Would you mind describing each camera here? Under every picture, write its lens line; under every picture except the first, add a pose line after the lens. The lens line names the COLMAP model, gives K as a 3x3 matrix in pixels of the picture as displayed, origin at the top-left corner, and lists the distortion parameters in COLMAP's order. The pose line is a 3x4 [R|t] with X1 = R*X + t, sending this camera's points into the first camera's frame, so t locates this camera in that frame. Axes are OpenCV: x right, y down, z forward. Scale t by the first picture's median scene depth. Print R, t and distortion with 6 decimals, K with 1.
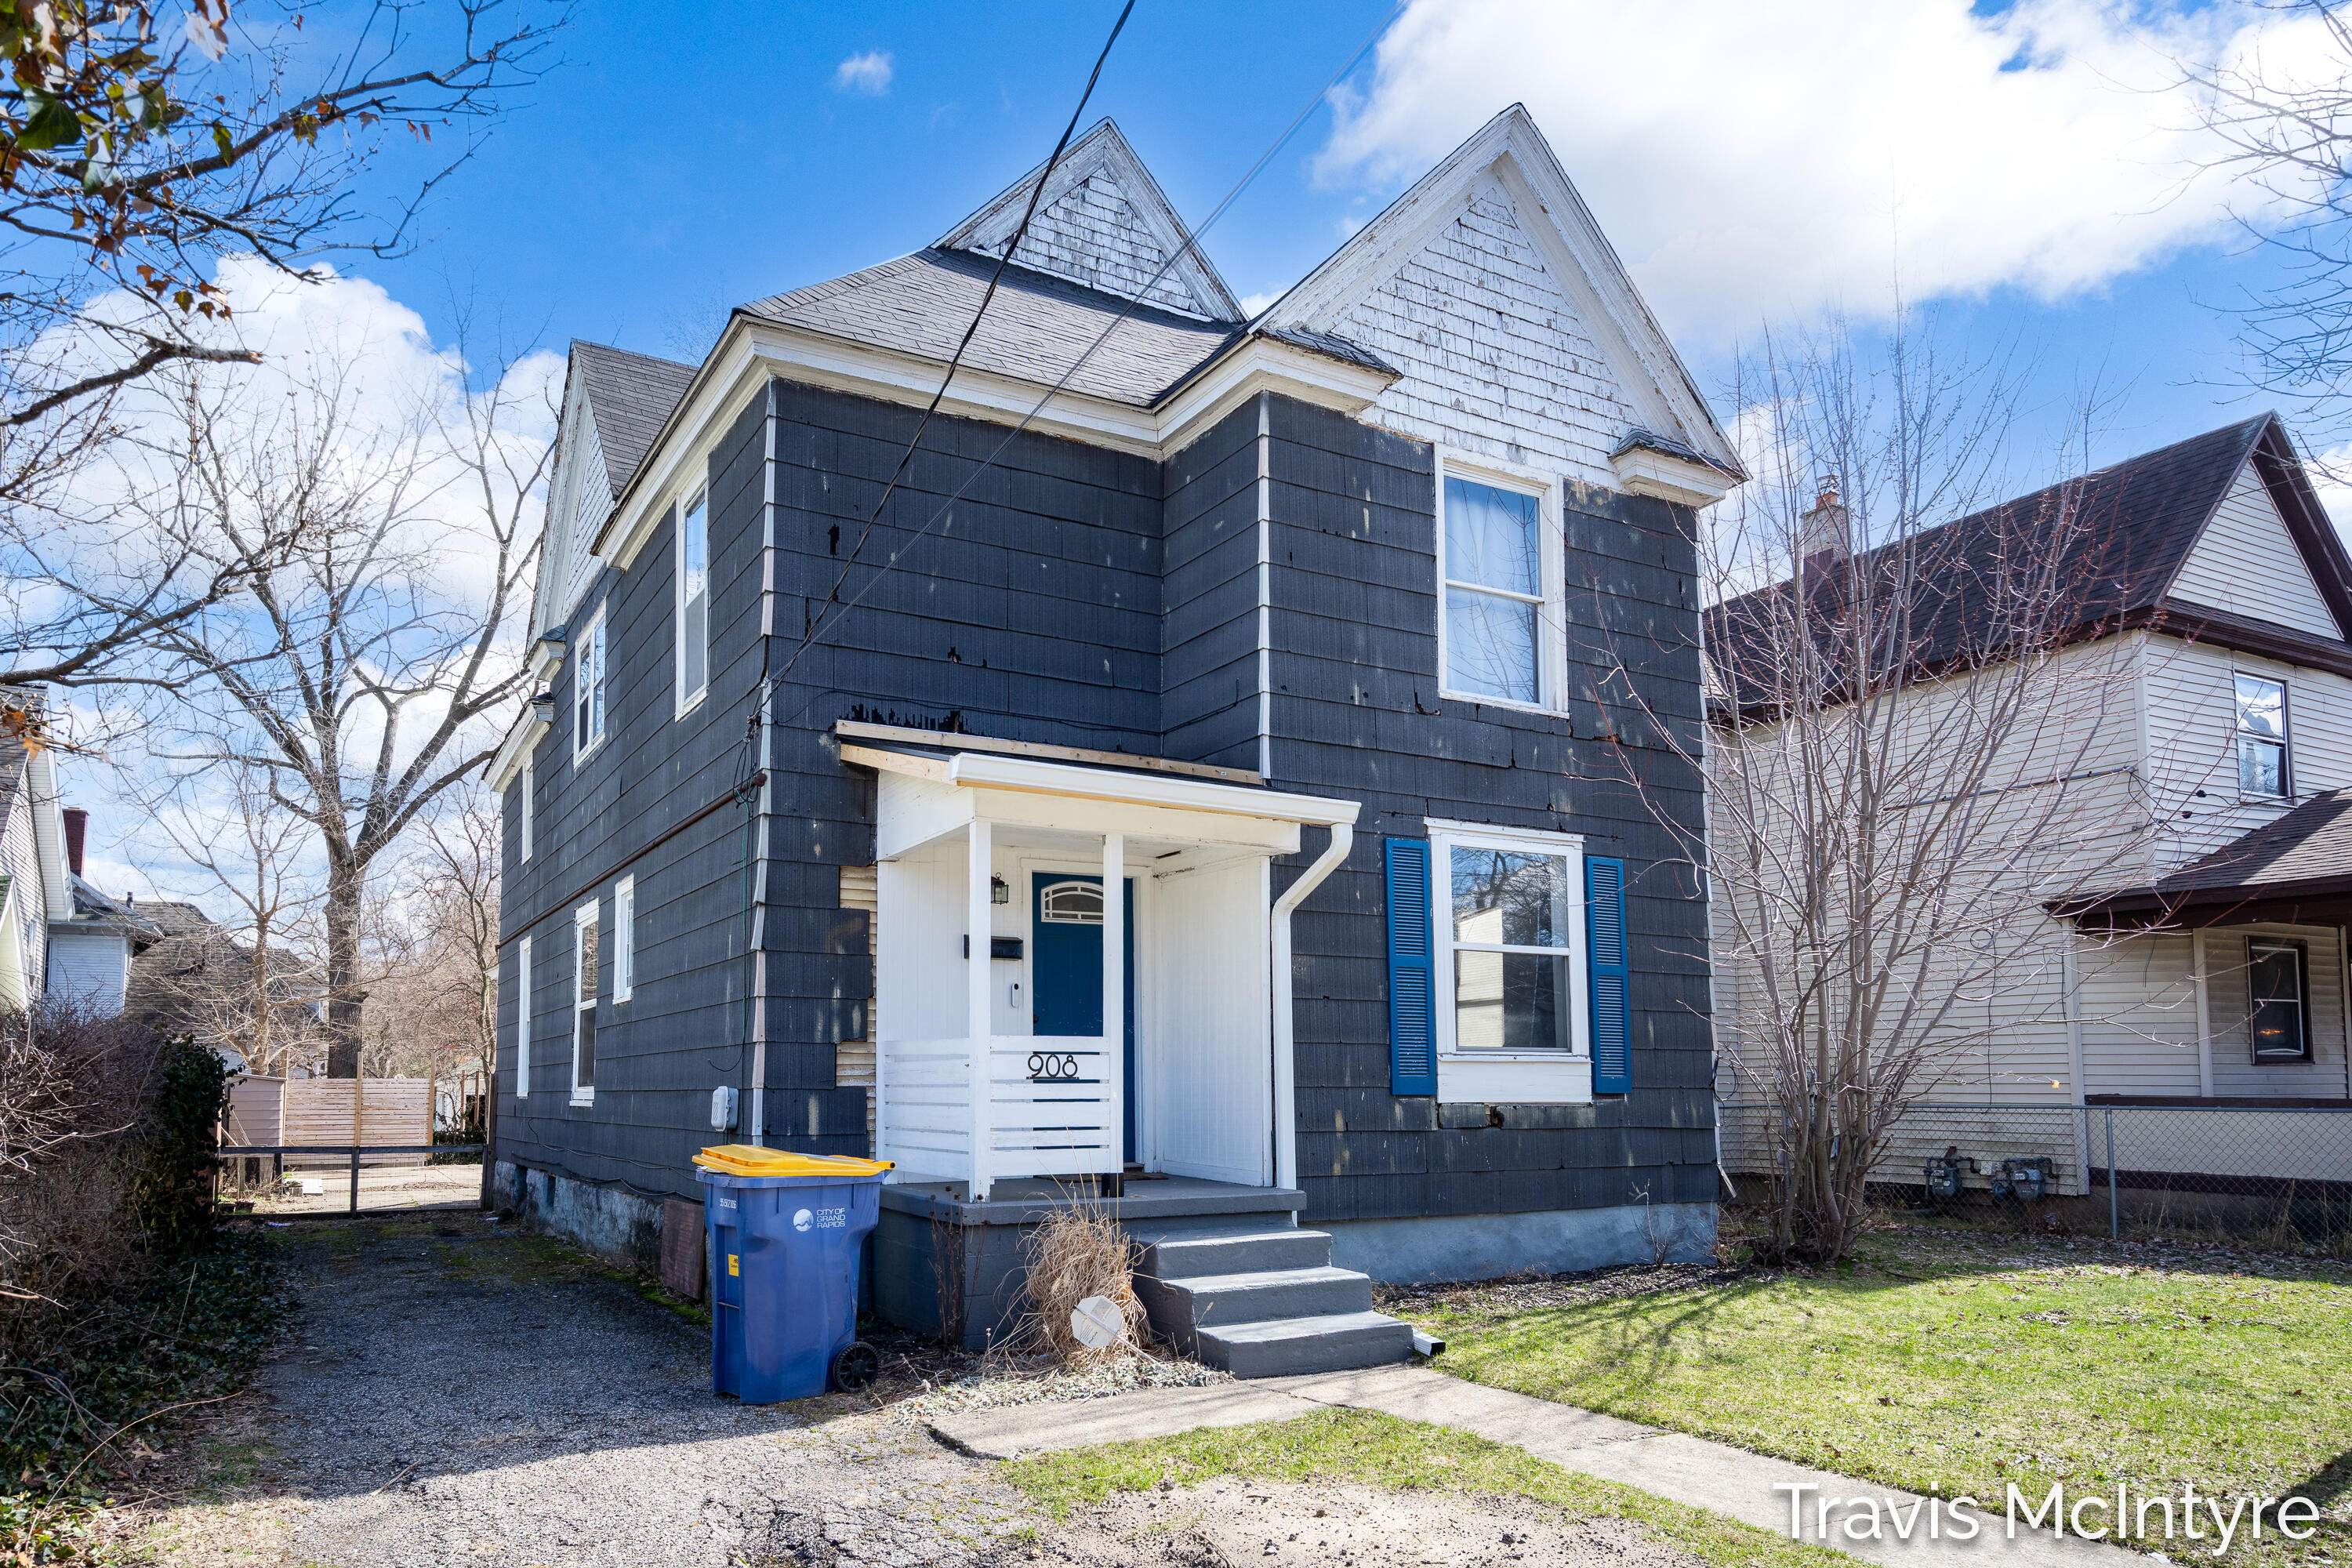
lens RADIAL K [[1520.3, 0, 1173.3], [0, 1520.3, 1005.2], [0, 0, 1]] dist [0.006198, 0.000679]
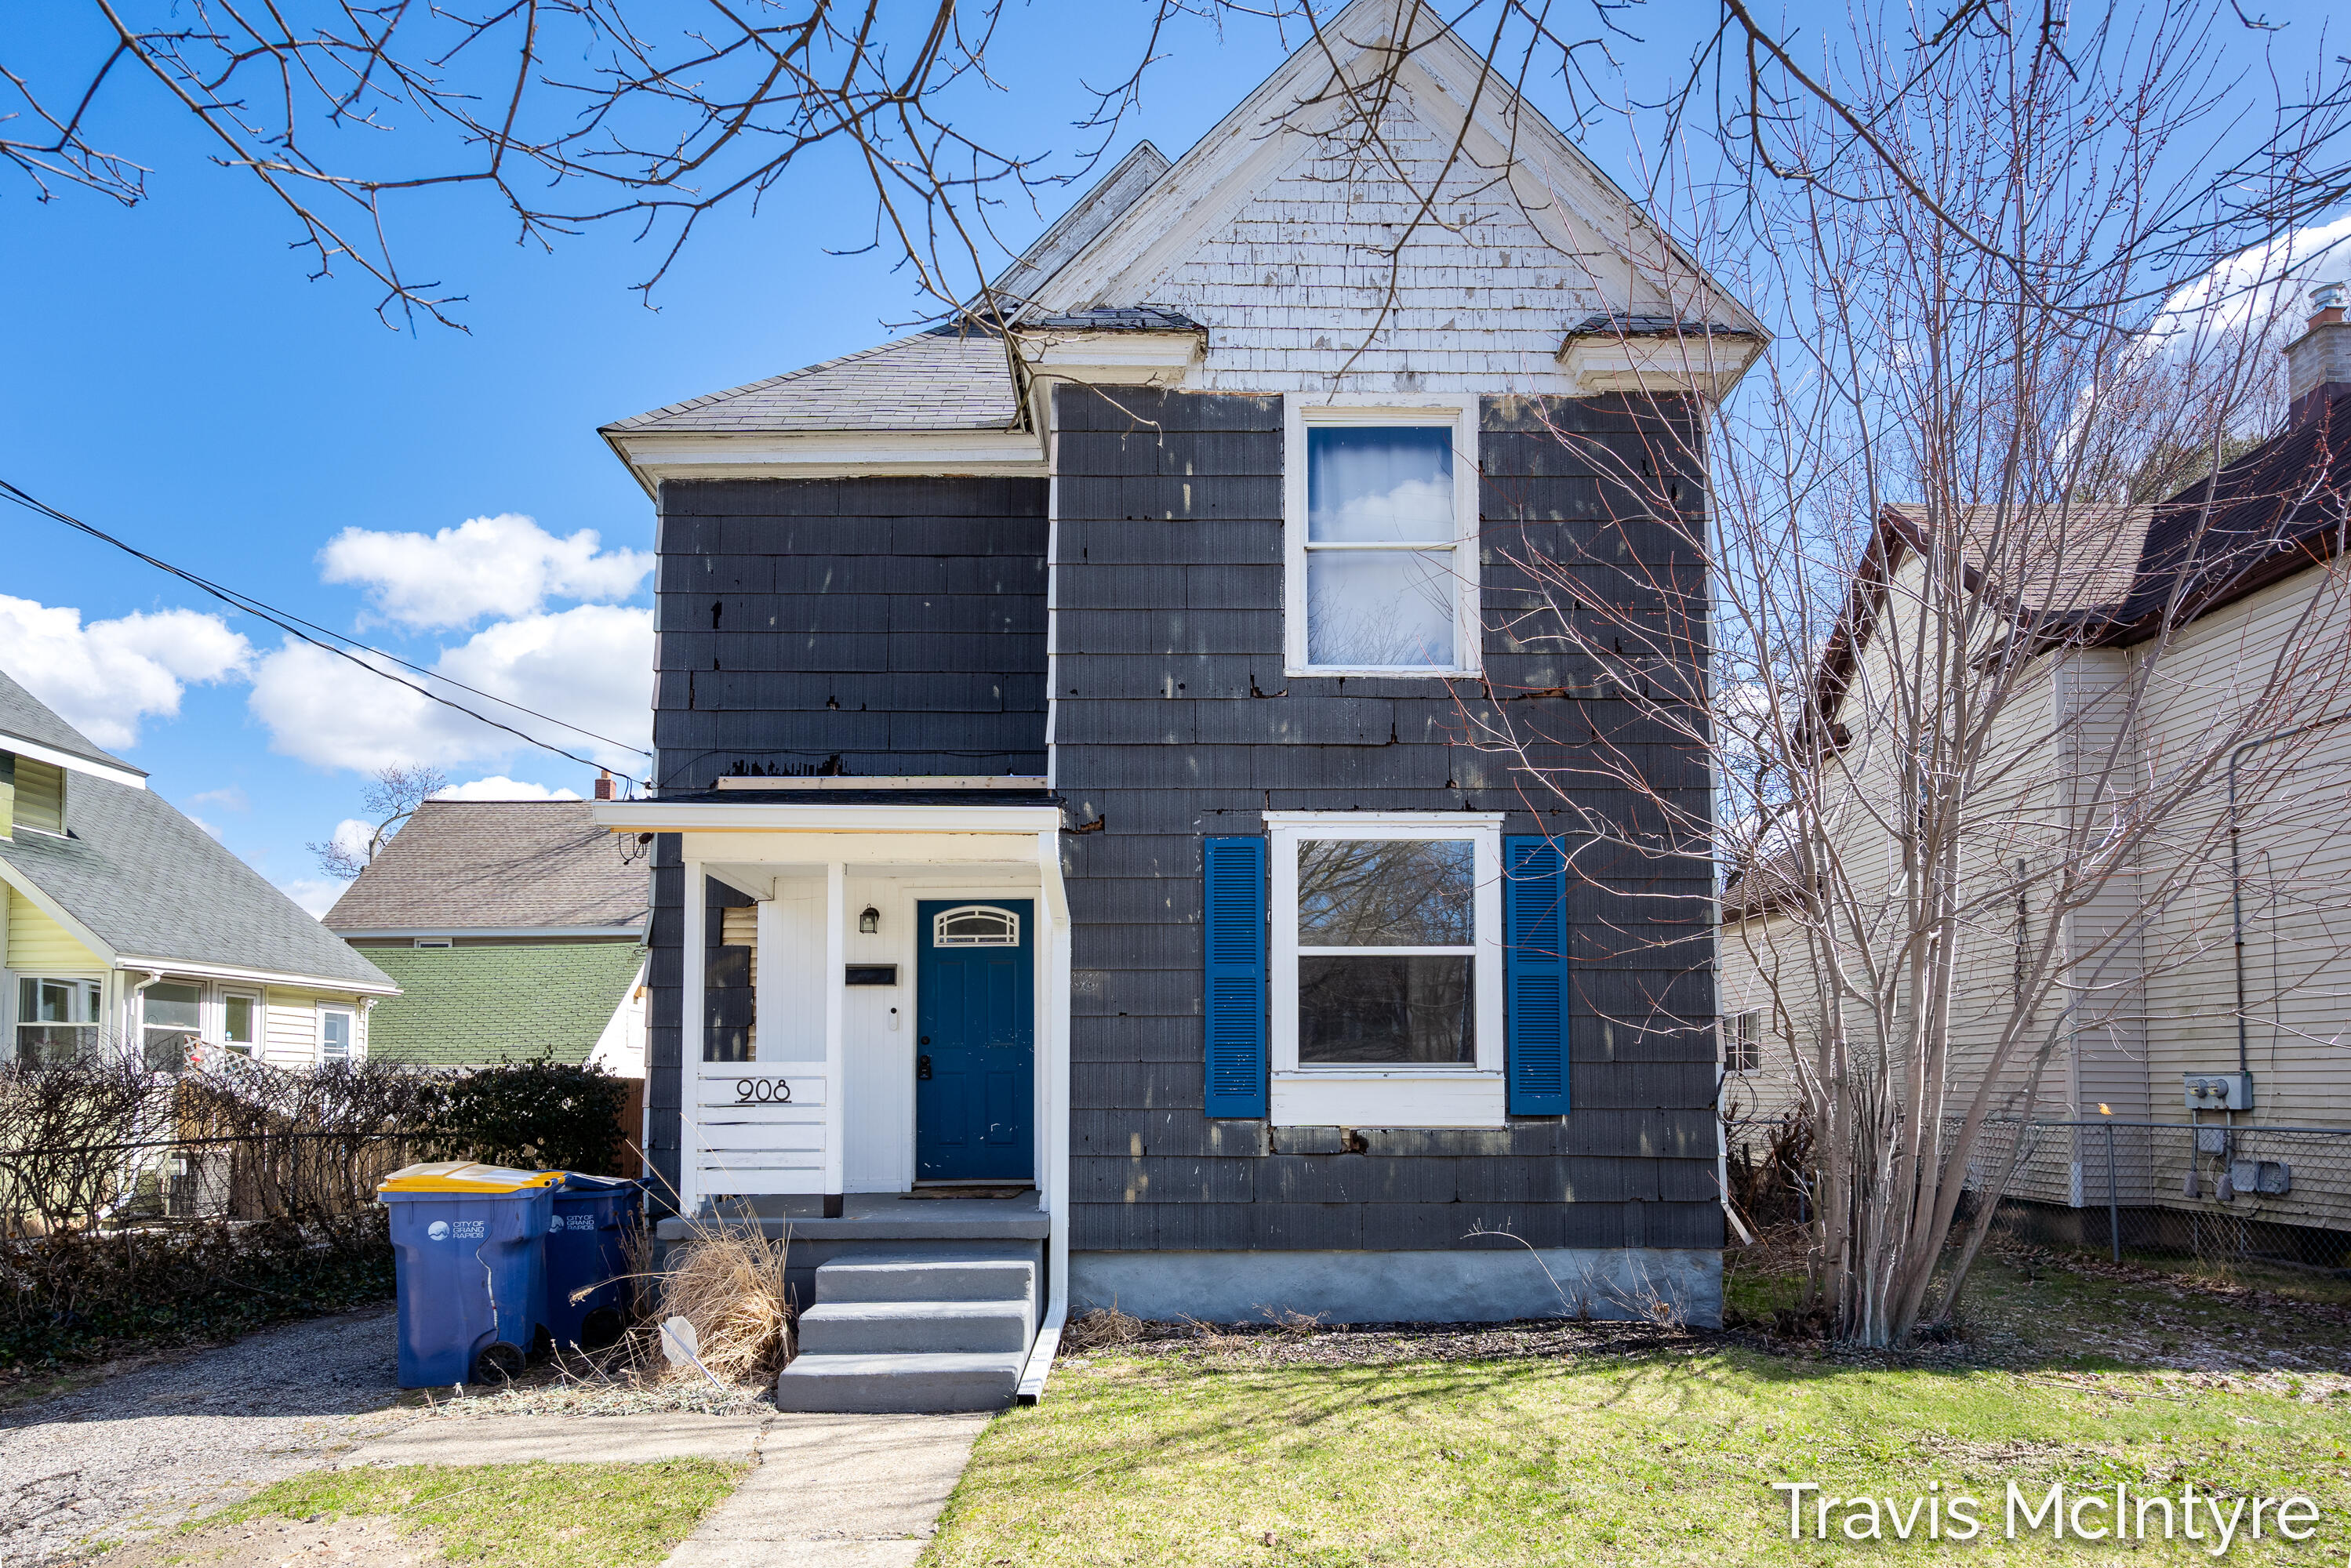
lens RADIAL K [[1363.0, 0, 1176.3], [0, 1363.0, 1040.0], [0, 0, 1]] dist [0.001416, 0.000939]
pose [[0.879721, -0.016793, -0.475193, 0.498328], [0.027492, 0.999501, 0.015573, -0.001182], [0.474694, -0.026763, 0.879744, 0.251934]]
